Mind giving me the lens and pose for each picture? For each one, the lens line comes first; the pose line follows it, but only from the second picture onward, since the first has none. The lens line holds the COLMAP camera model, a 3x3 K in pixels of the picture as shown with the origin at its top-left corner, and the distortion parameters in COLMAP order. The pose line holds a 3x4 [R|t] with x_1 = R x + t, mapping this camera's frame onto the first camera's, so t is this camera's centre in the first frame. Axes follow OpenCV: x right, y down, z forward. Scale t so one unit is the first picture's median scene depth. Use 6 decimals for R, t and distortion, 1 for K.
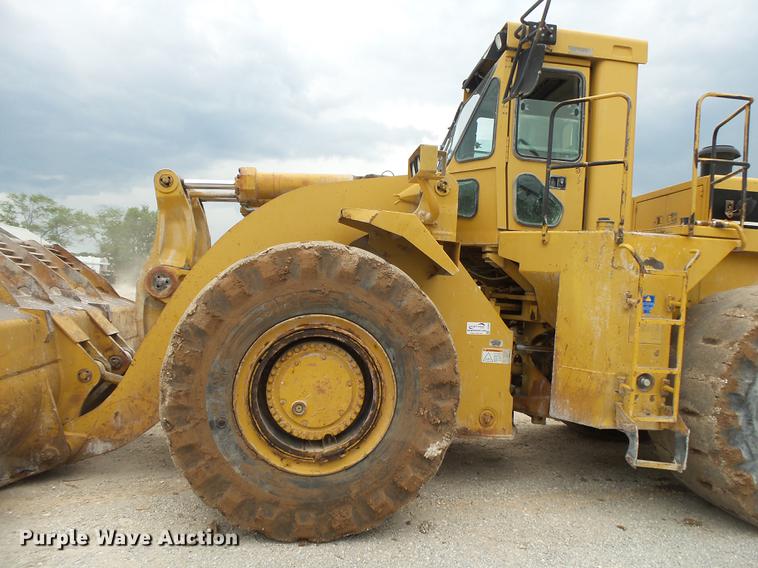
lens RADIAL K [[534.1, 0, 379.0], [0, 534.1, 284.0], [0, 0, 1]] dist [0.008833, 0.003327]
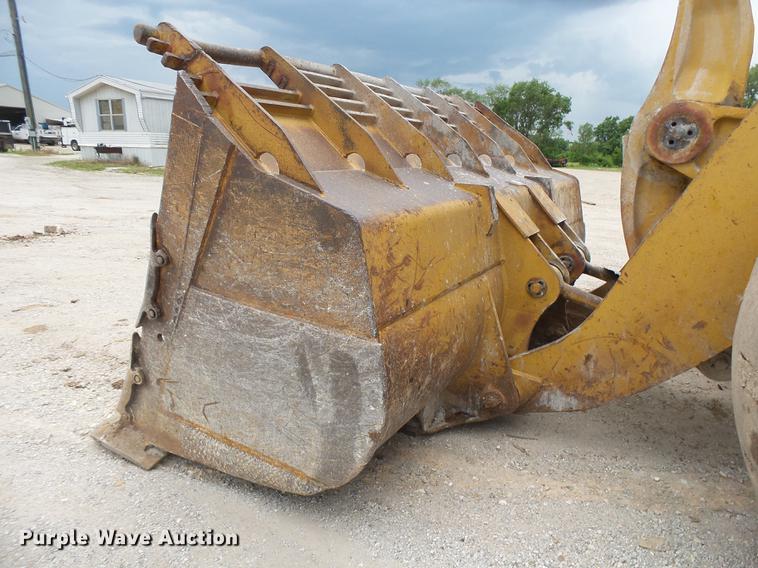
lens RADIAL K [[534.1, 0, 379.0], [0, 534.1, 284.0], [0, 0, 1]] dist [0.008833, 0.003327]
pose [[0.782032, 0.117079, -0.612142, -0.309795], [0.025027, 0.975505, 0.218549, 0.019379], [0.622735, -0.186233, 0.759946, 0.396186]]
